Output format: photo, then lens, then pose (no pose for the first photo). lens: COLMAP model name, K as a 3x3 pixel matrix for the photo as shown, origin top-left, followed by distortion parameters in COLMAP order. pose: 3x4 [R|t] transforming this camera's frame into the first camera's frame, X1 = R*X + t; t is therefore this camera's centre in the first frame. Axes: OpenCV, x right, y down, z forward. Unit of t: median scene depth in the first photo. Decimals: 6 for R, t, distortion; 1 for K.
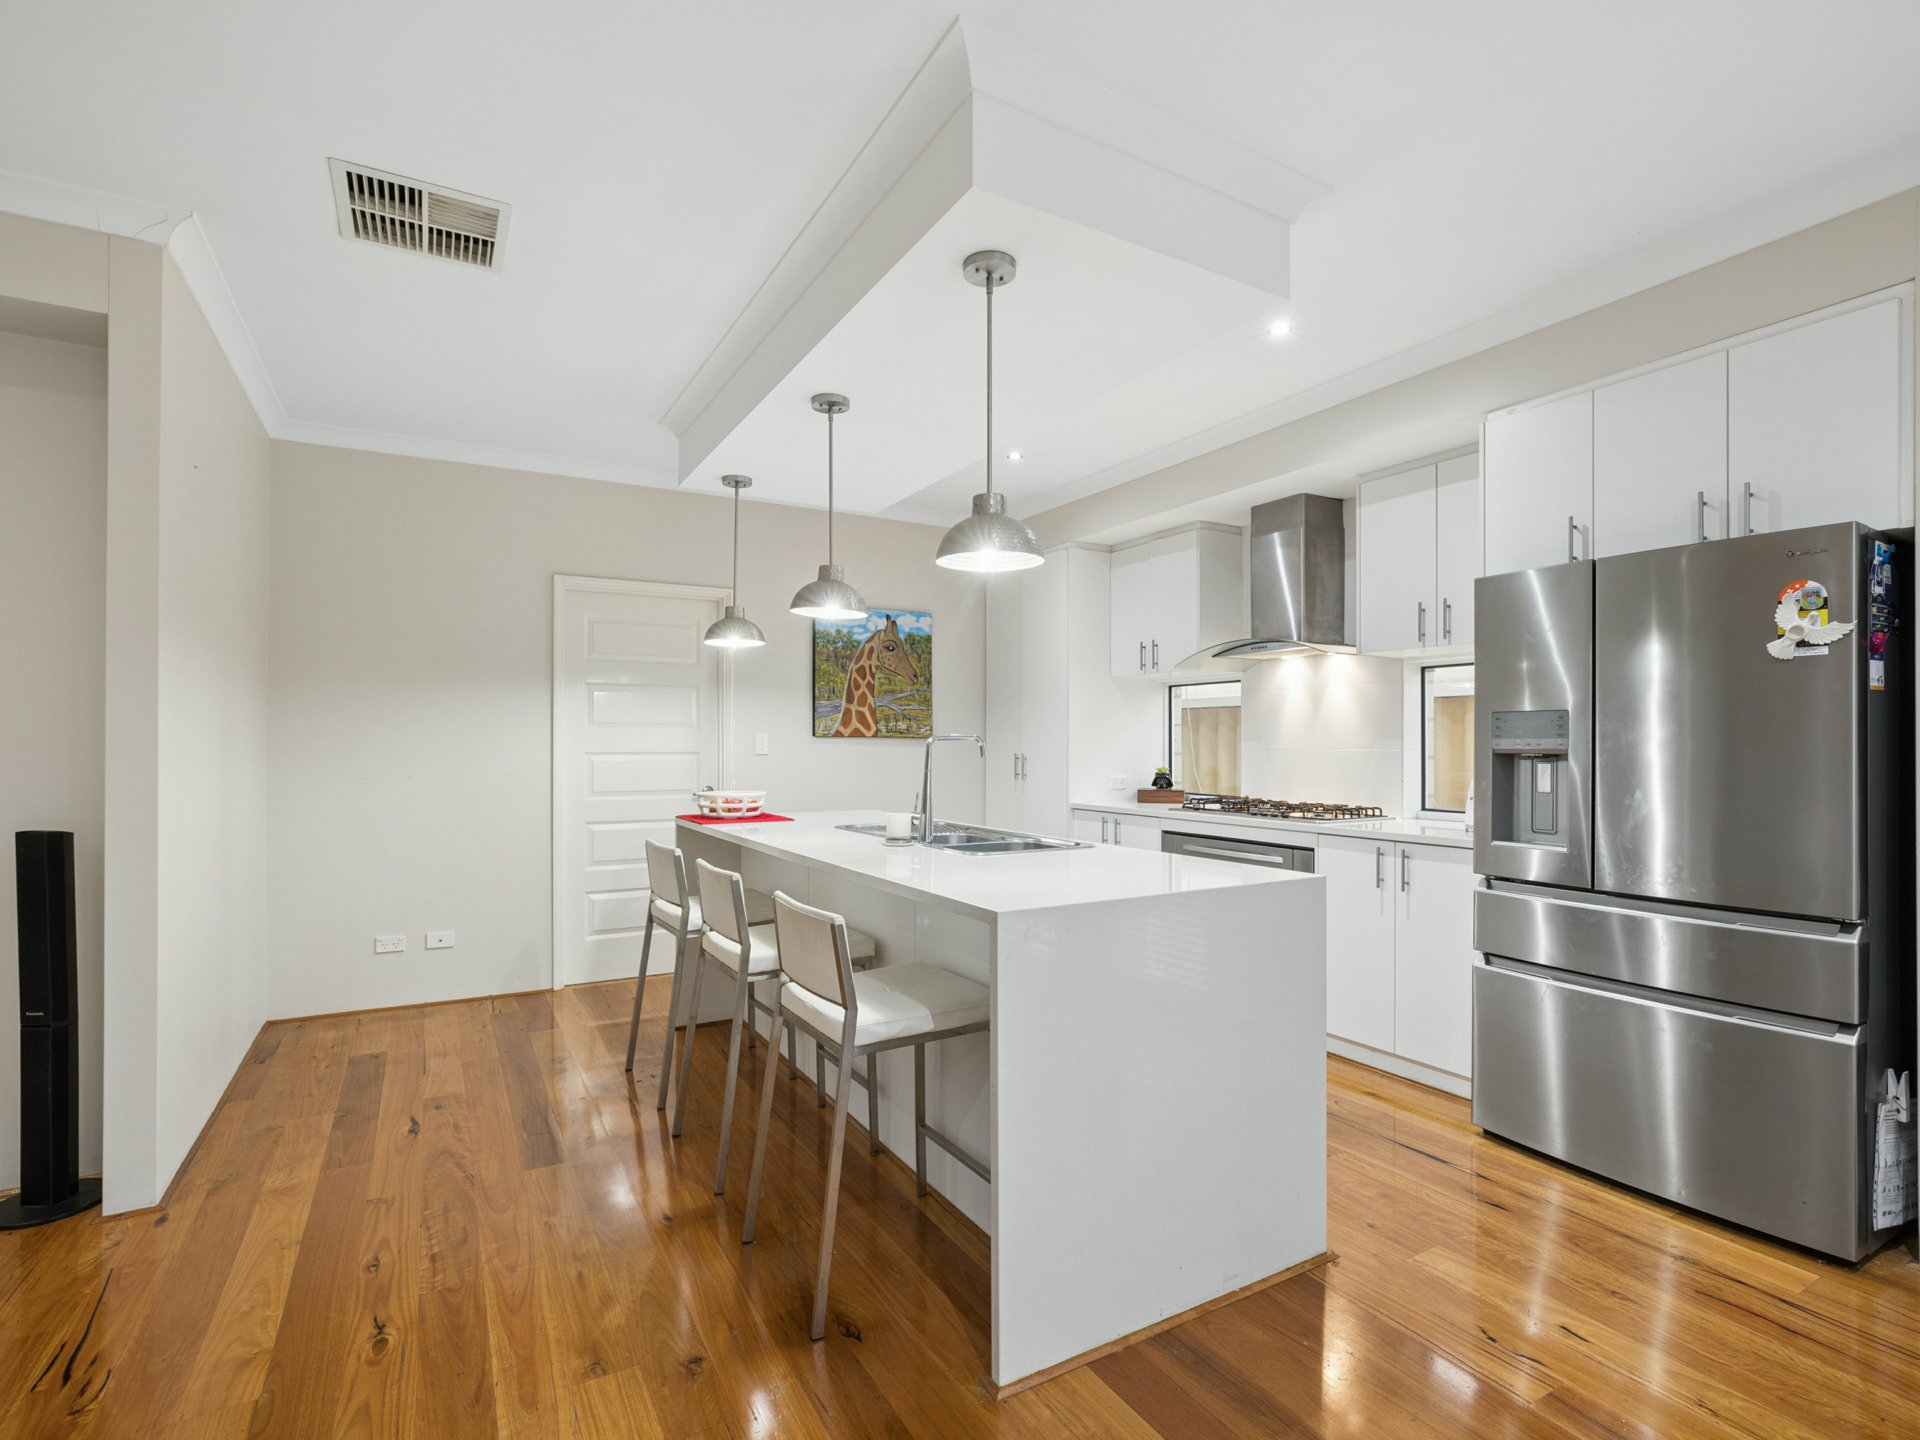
lens RADIAL K [[916.0, 0, 949.8], [0, 916.0, 746.7], [0, 0, 1]] dist [-0.034864, 0.017061]
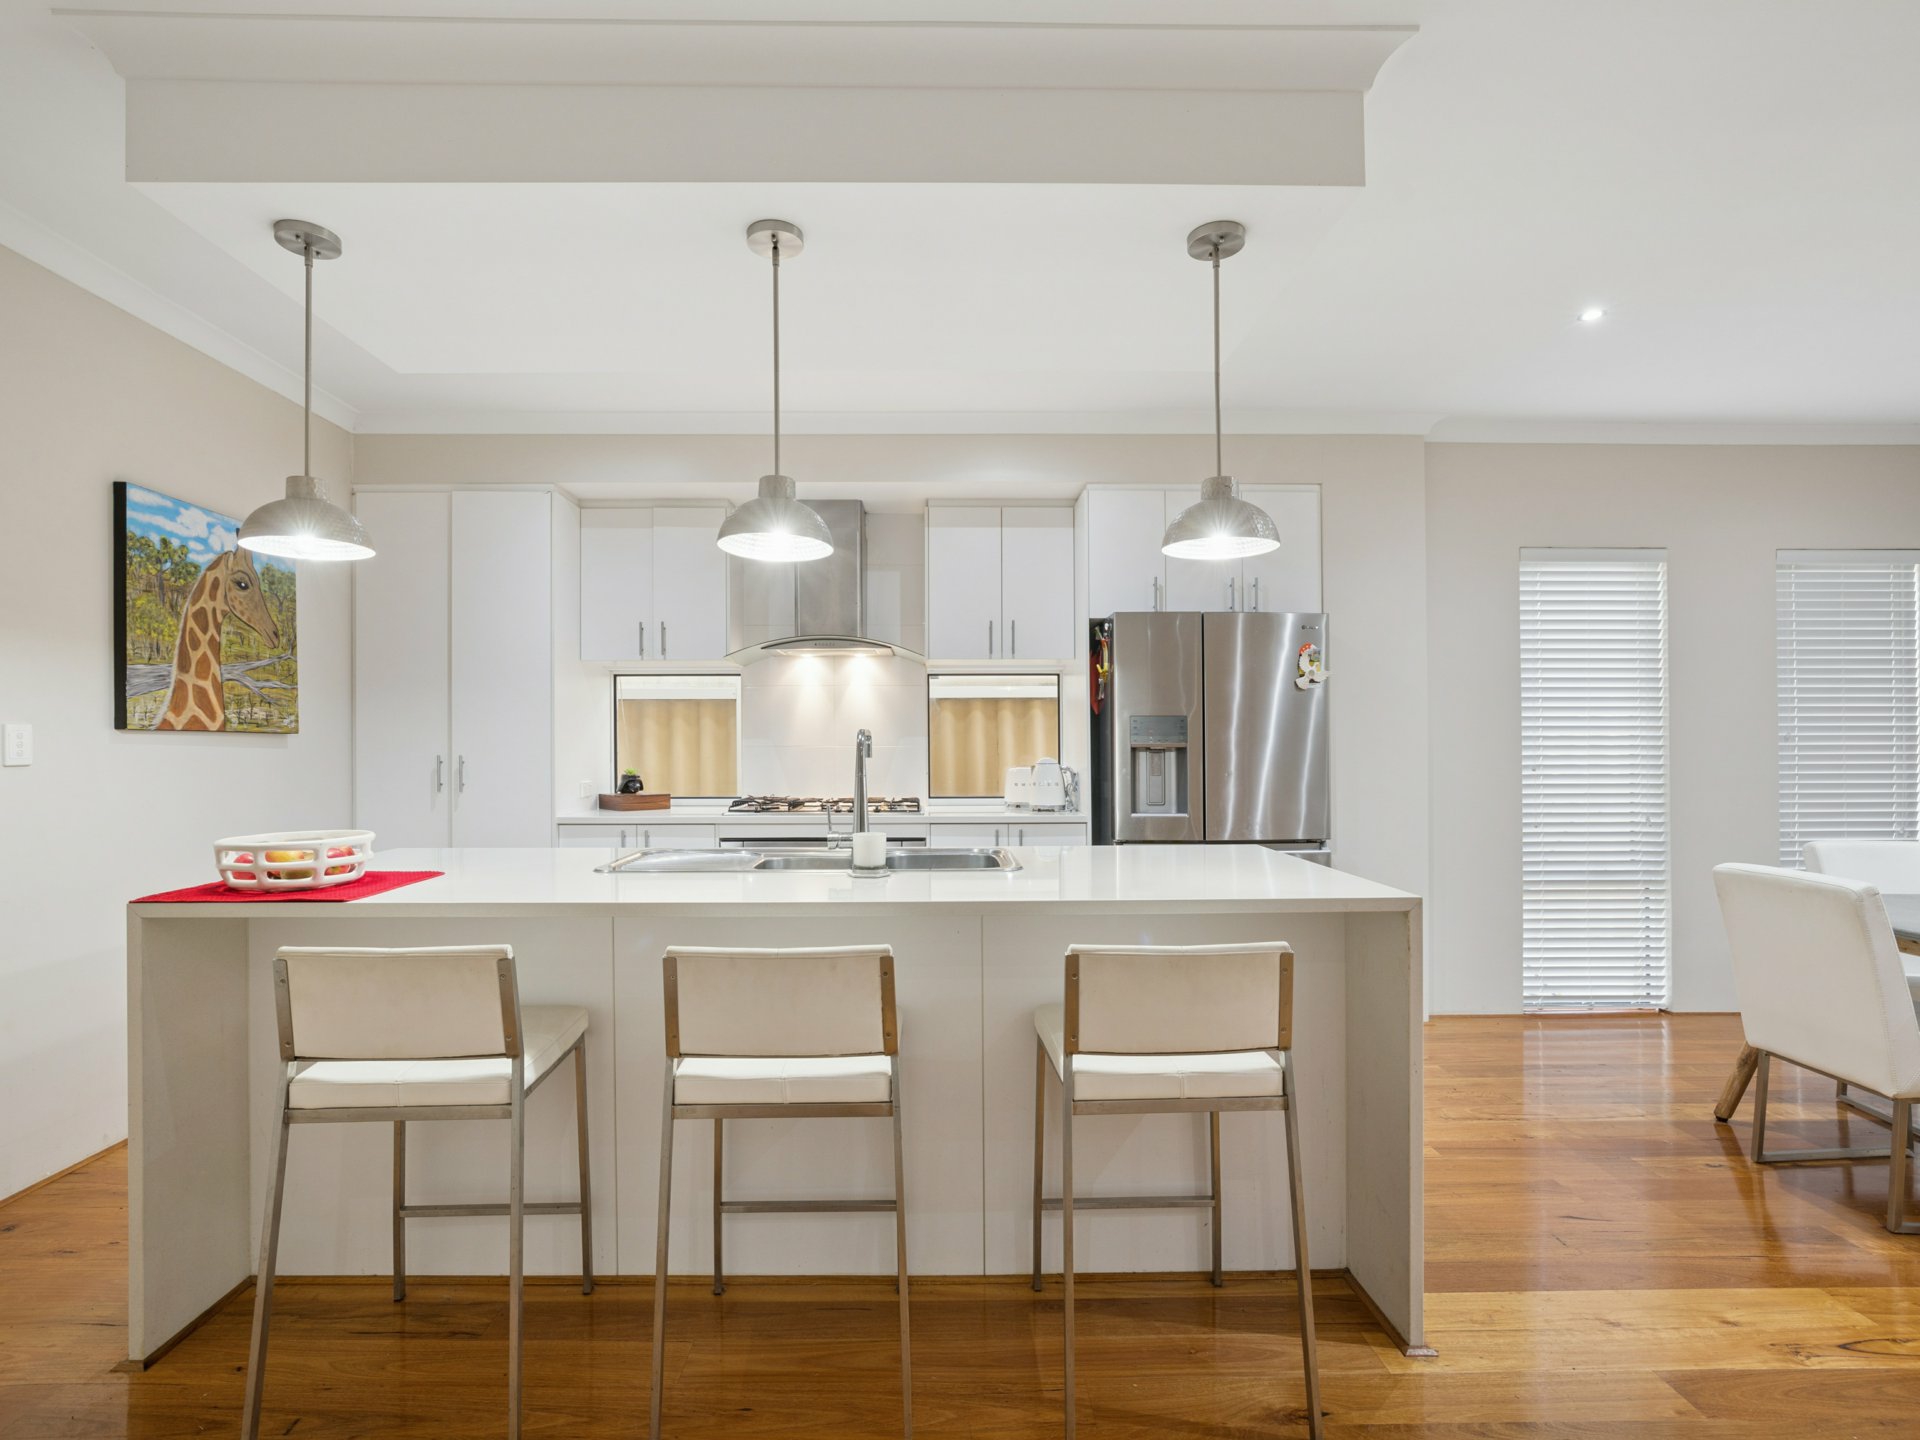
lens RADIAL K [[916.0, 0, 949.8], [0, 916.0, 746.7], [0, 0, 1]] dist [-0.034864, 0.017061]
pose [[0.487222, -0.008417, 0.873237, -0.378582], [0.005519, 0.999963, 0.006560, -0.002144], [-0.873261, 0.001623, 0.487251, 0.320700]]
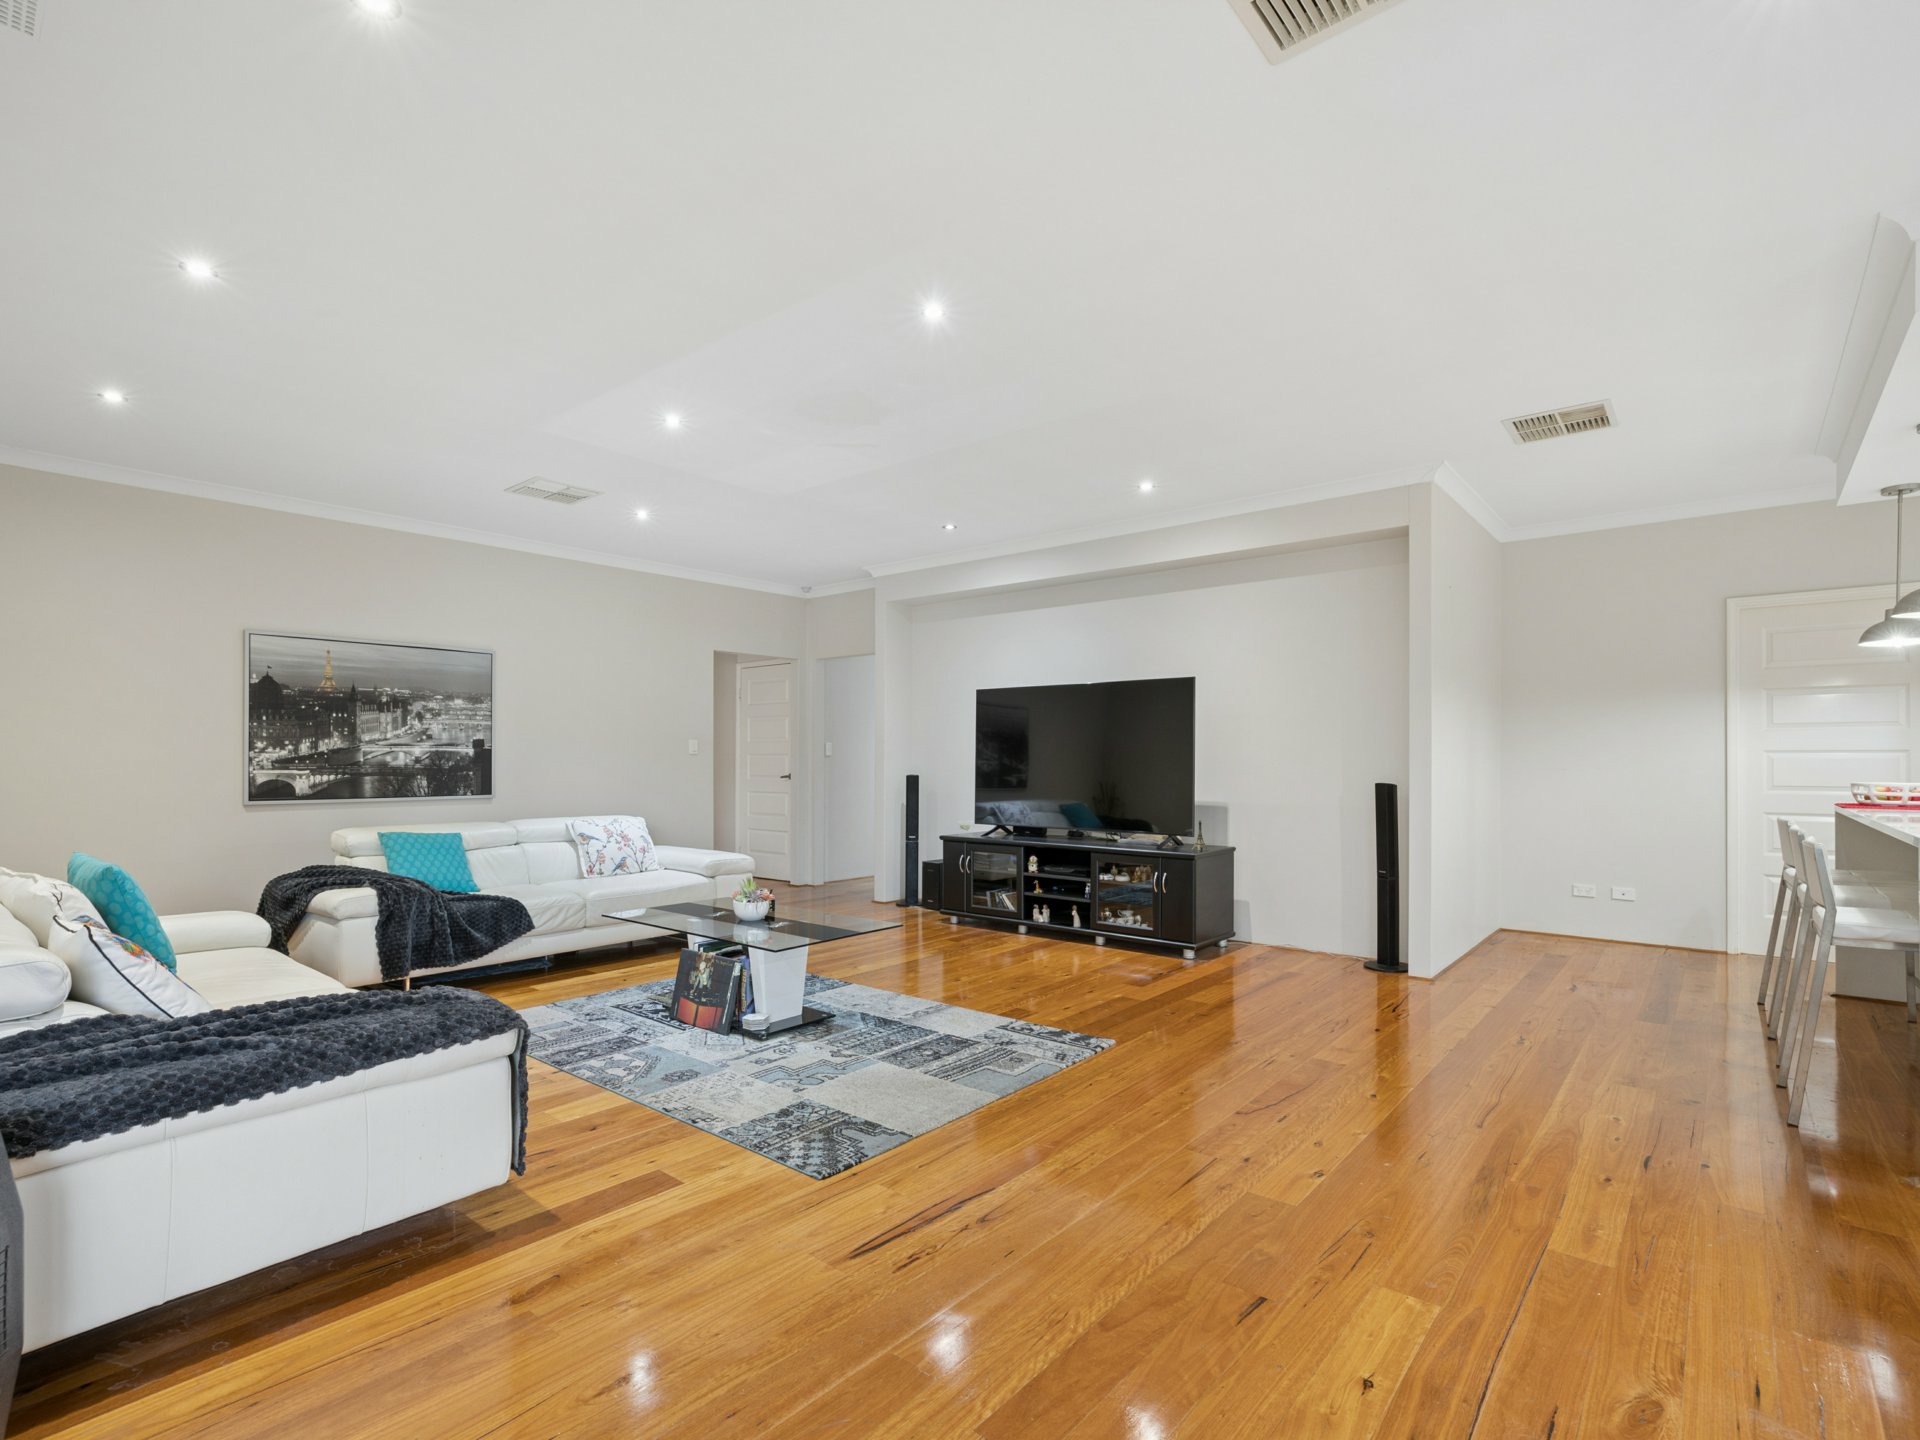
lens RADIAL K [[916.0, 0, 949.8], [0, 916.0, 746.7], [0, 0, 1]] dist [-0.034864, 0.017061]
pose [[0.330703, -0.015367, -0.943610, 0.288523], [-0.005360, 0.999821, -0.018161, 0.024614], [0.943720, 0.011063, 0.330562, -0.289324]]
